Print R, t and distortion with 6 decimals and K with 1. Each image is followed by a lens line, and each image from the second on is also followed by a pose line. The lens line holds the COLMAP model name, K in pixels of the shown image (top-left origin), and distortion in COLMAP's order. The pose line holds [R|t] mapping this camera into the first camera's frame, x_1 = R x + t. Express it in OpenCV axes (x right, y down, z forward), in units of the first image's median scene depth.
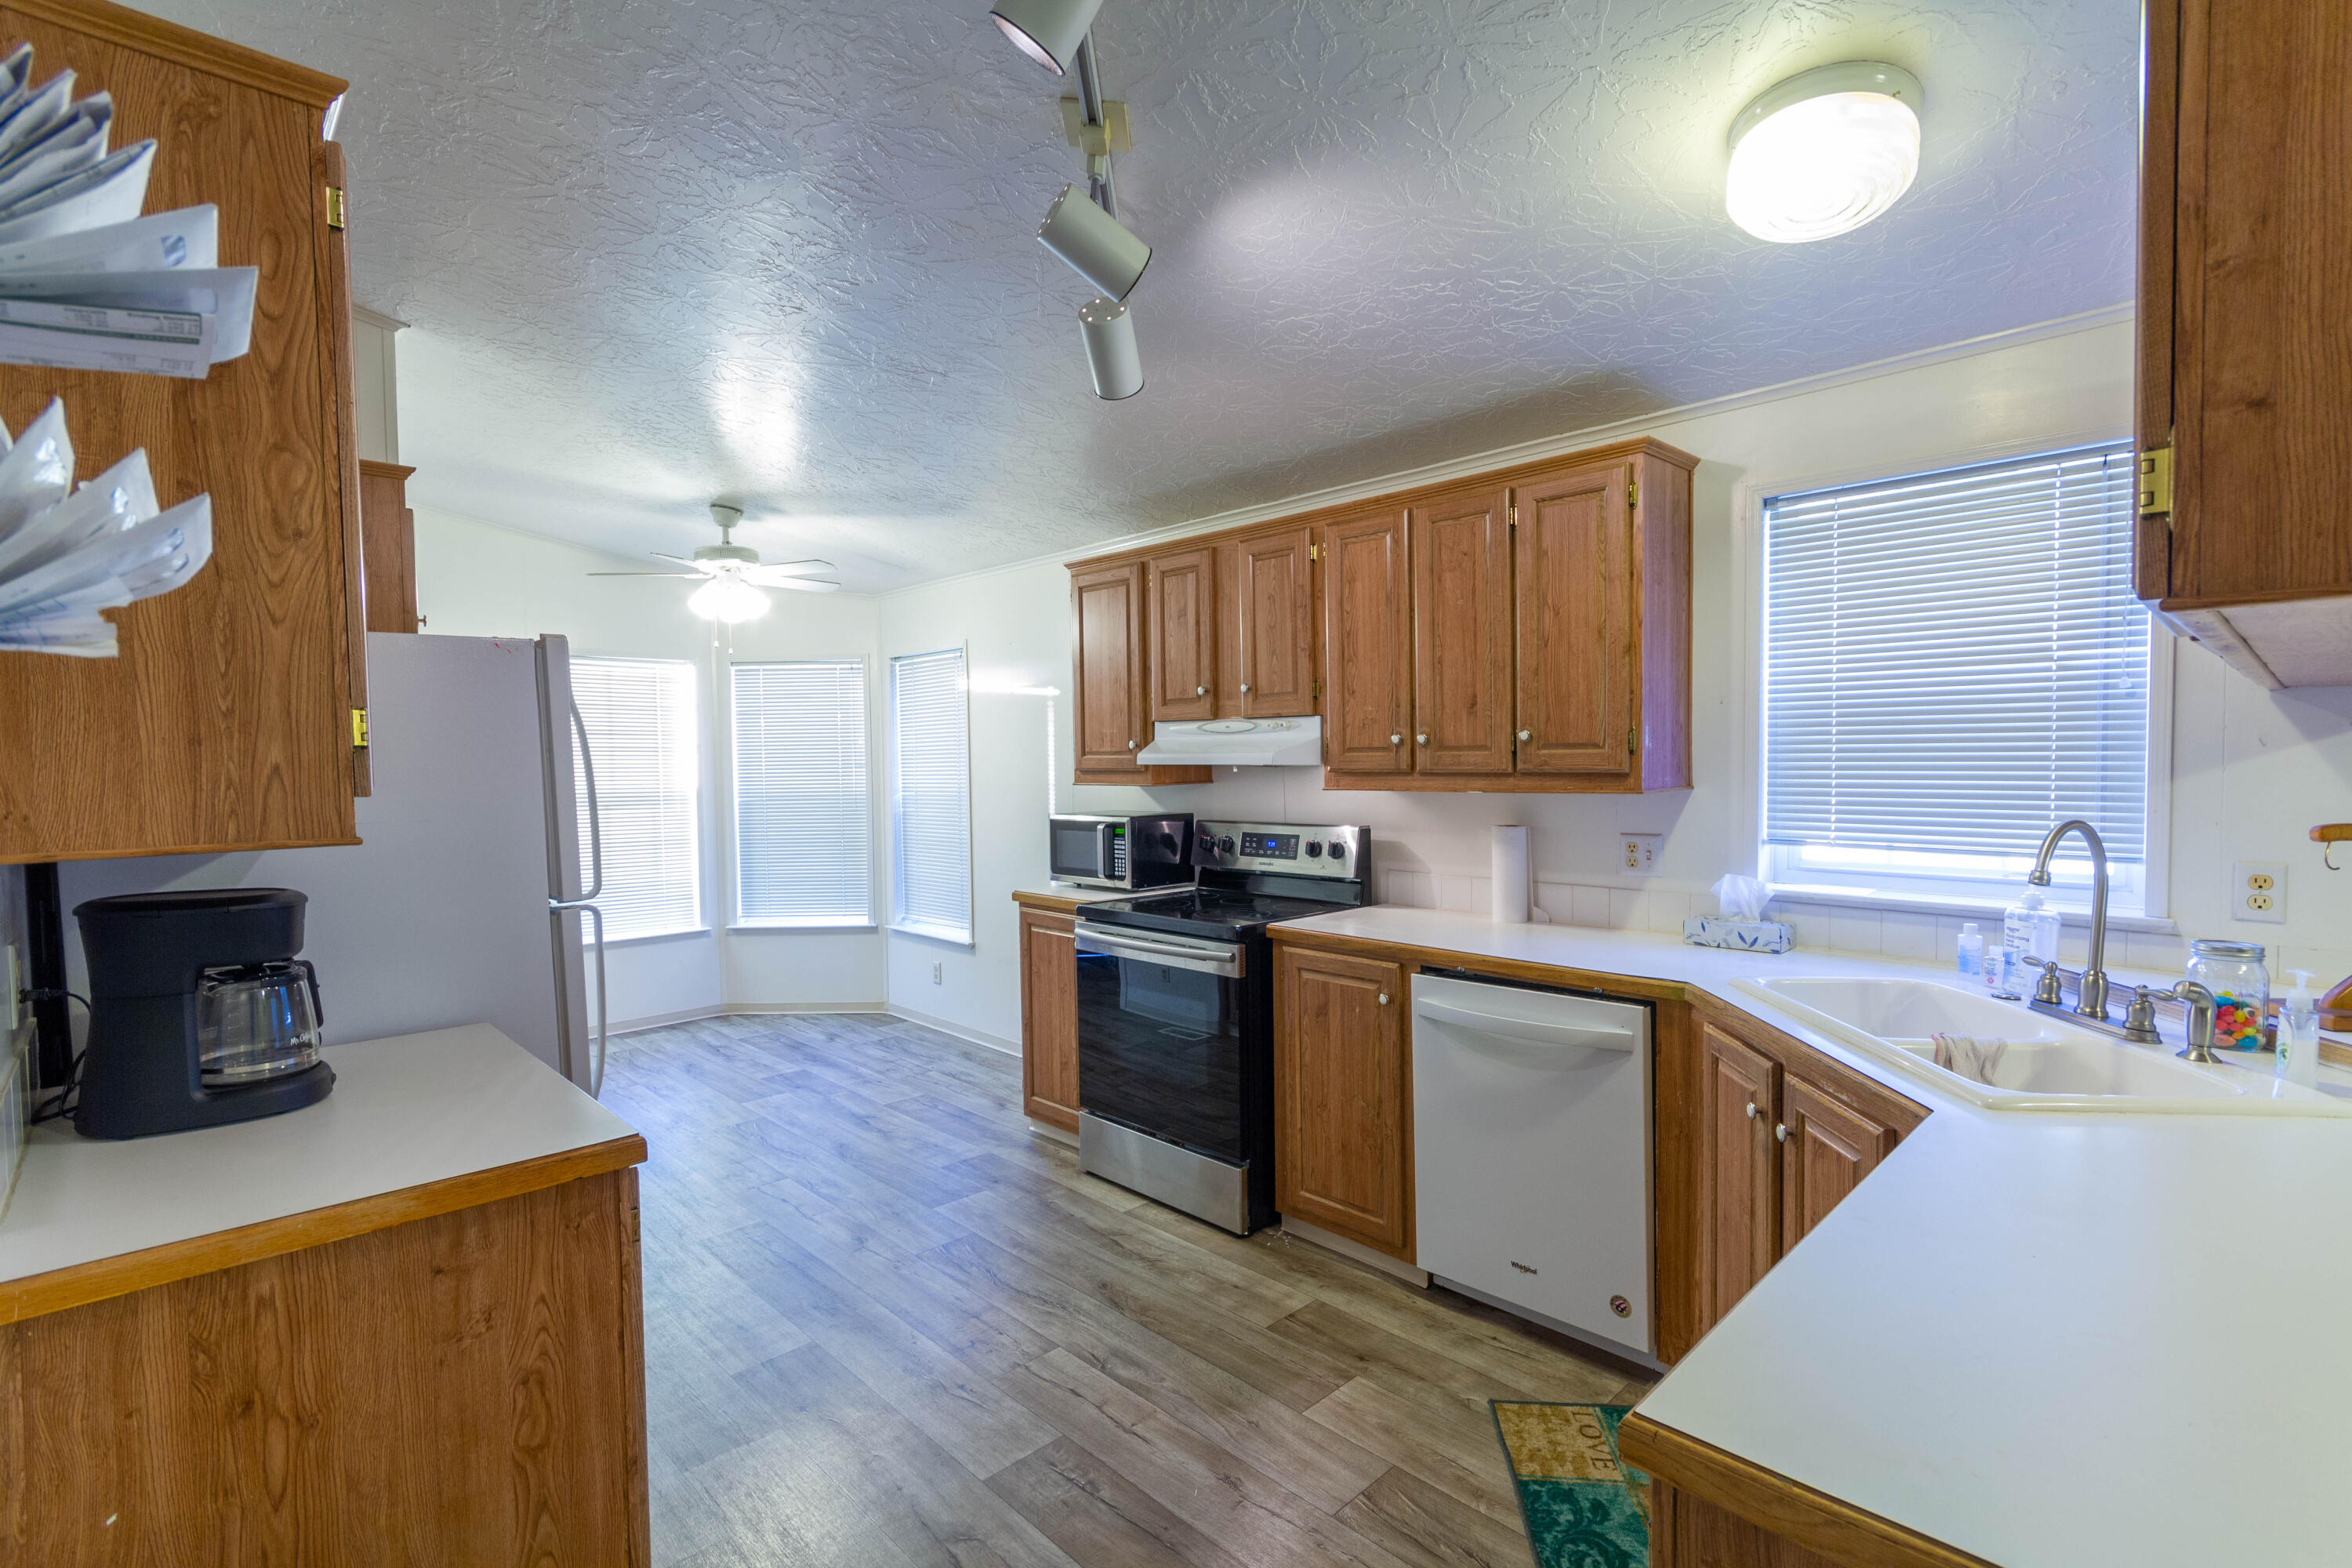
lens RADIAL K [[1103.0, 0, 1237.1], [0, 1103.0, 789.2], [0, 0, 1]] dist [0.001200, -0.000845]
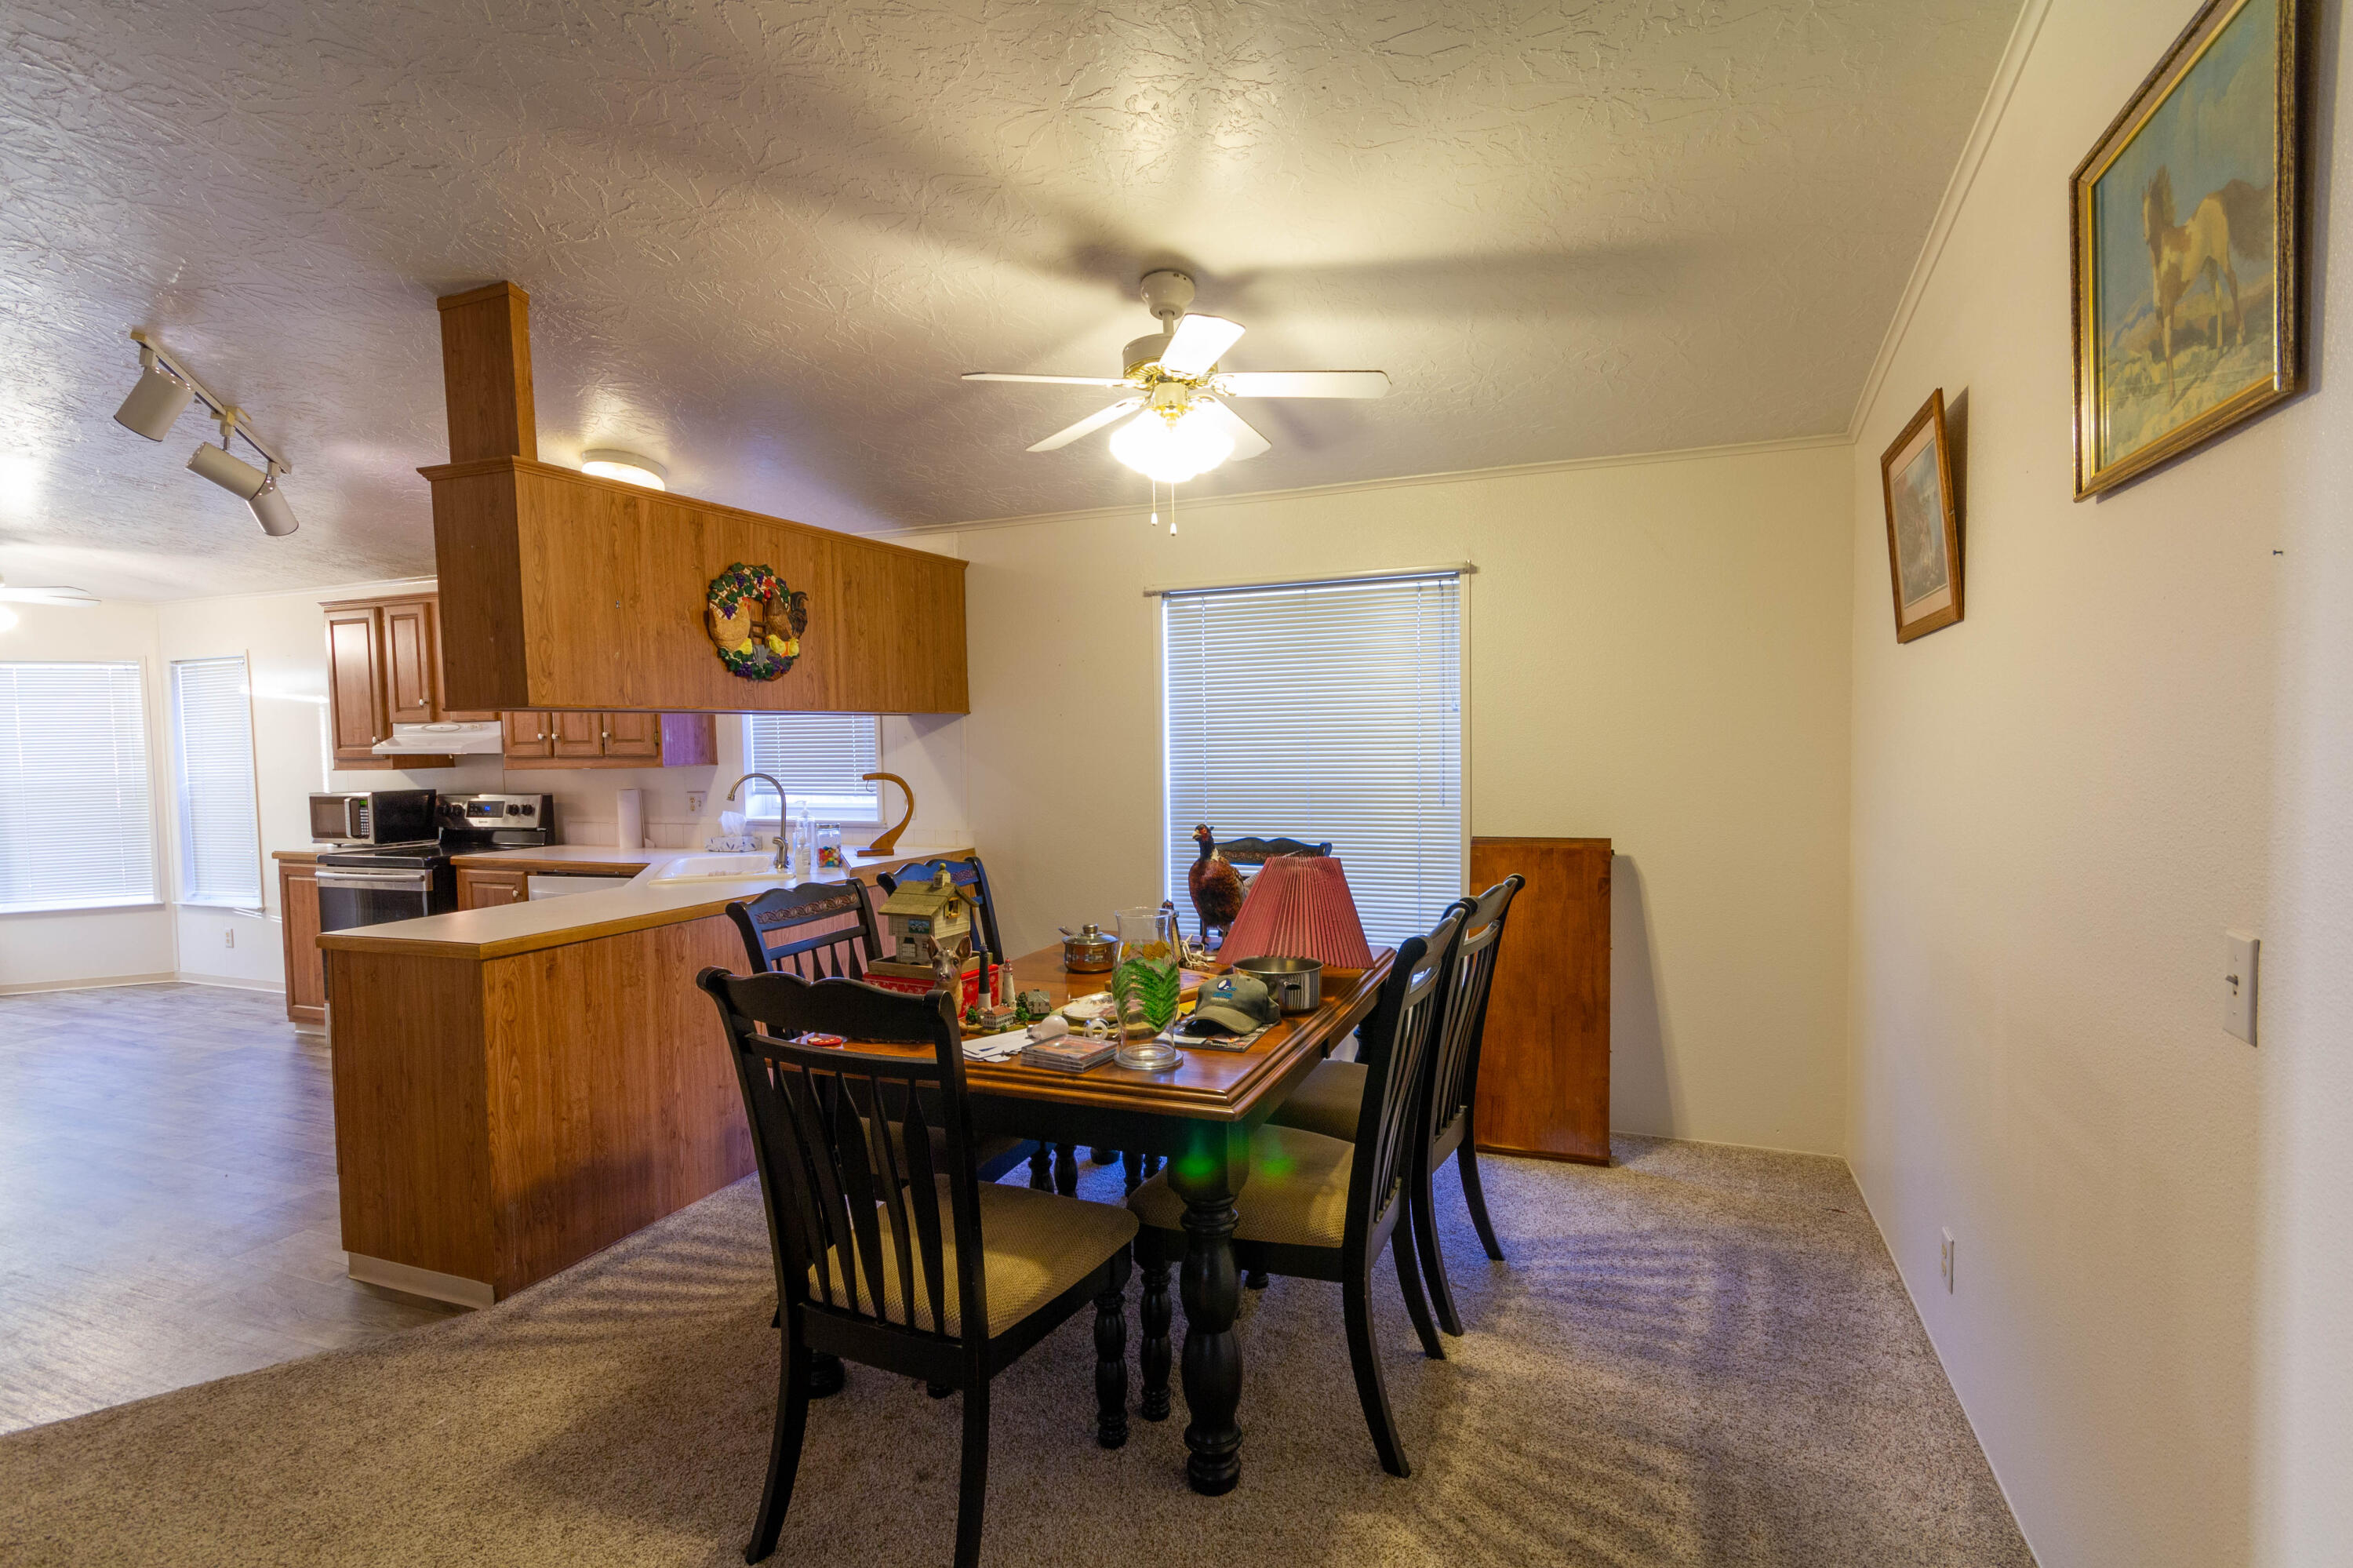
lens RADIAL K [[1103.5, 0, 1230.6], [0, 1103.5, 791.5], [0, 0, 1]] dist [0.001200, -0.000845]
pose [[0.915868, -0.020477, 0.400956, 0.459541], [0.016102, 0.999768, 0.014277, 0.030594], [-0.401156, -0.006620, 0.915986, -0.959461]]
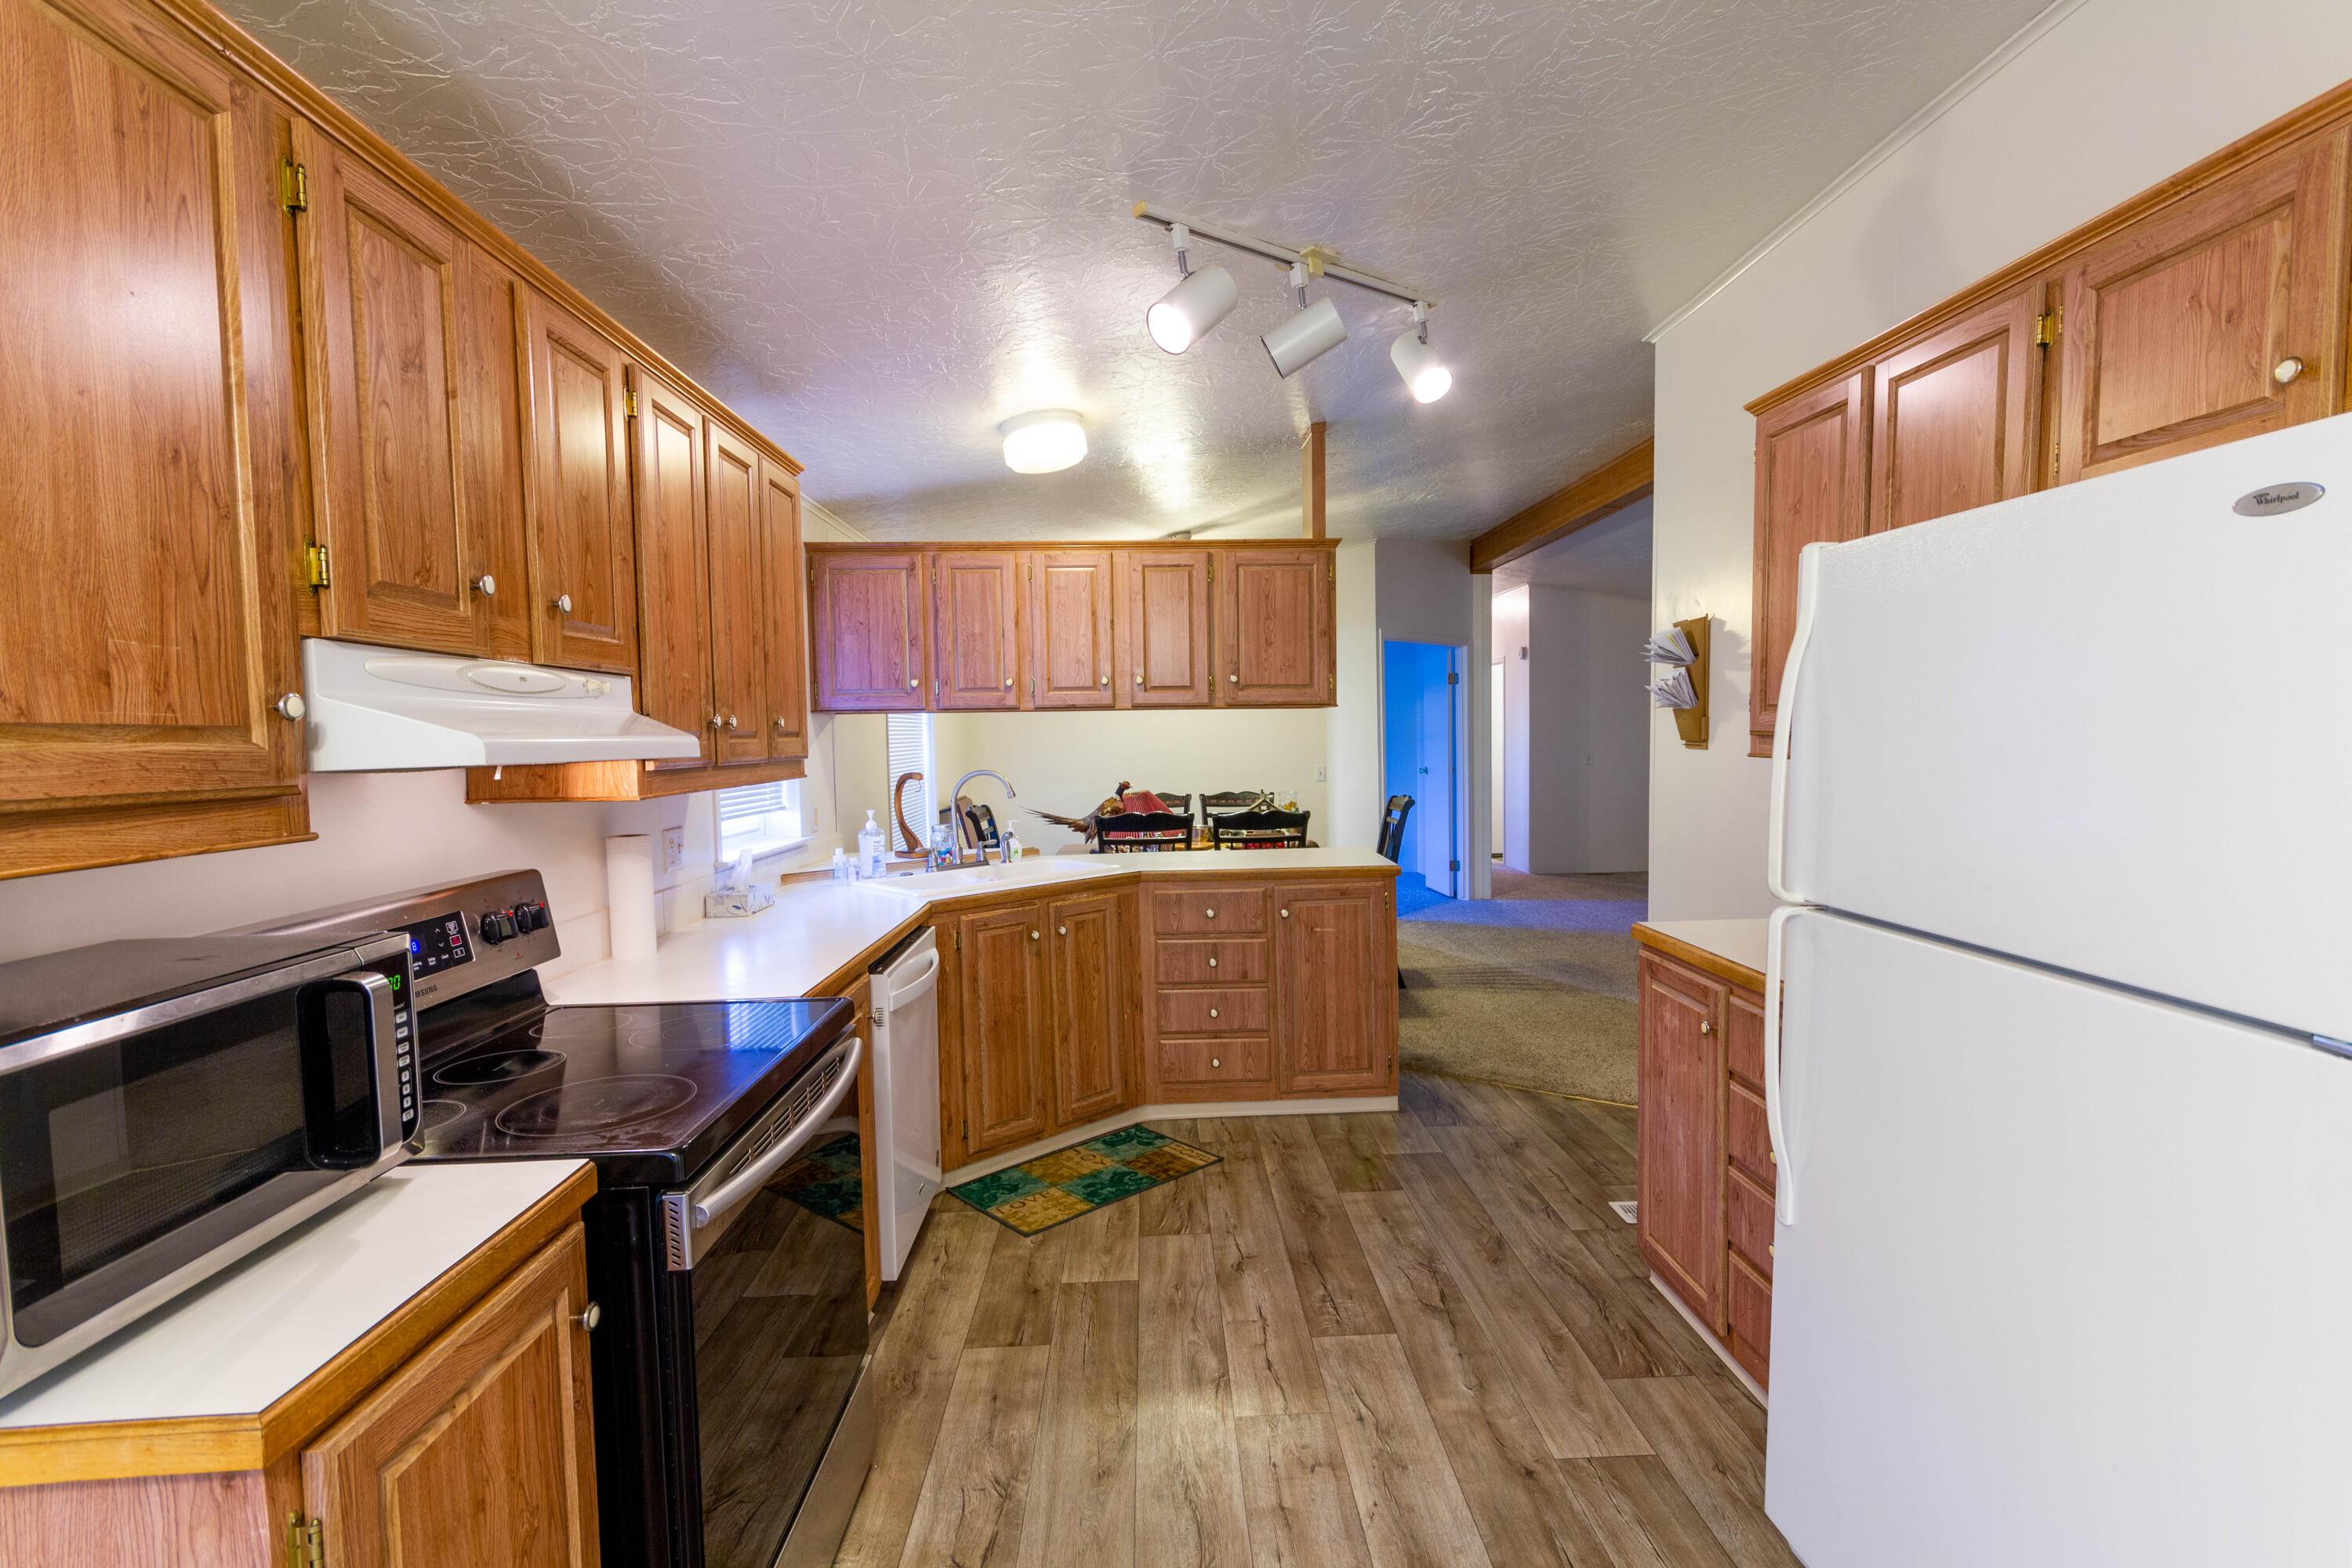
lens RADIAL K [[1103.0, 0, 1194.0], [0, 1103.0, 799.7], [0, 0, 1]] dist [0.001200, -0.000845]
pose [[-0.729787, -0.017135, 0.683460, -0.618898], [0.049210, 0.995776, 0.077511, -0.032819], [-0.681901, 0.090199, -0.725861, 1.387415]]
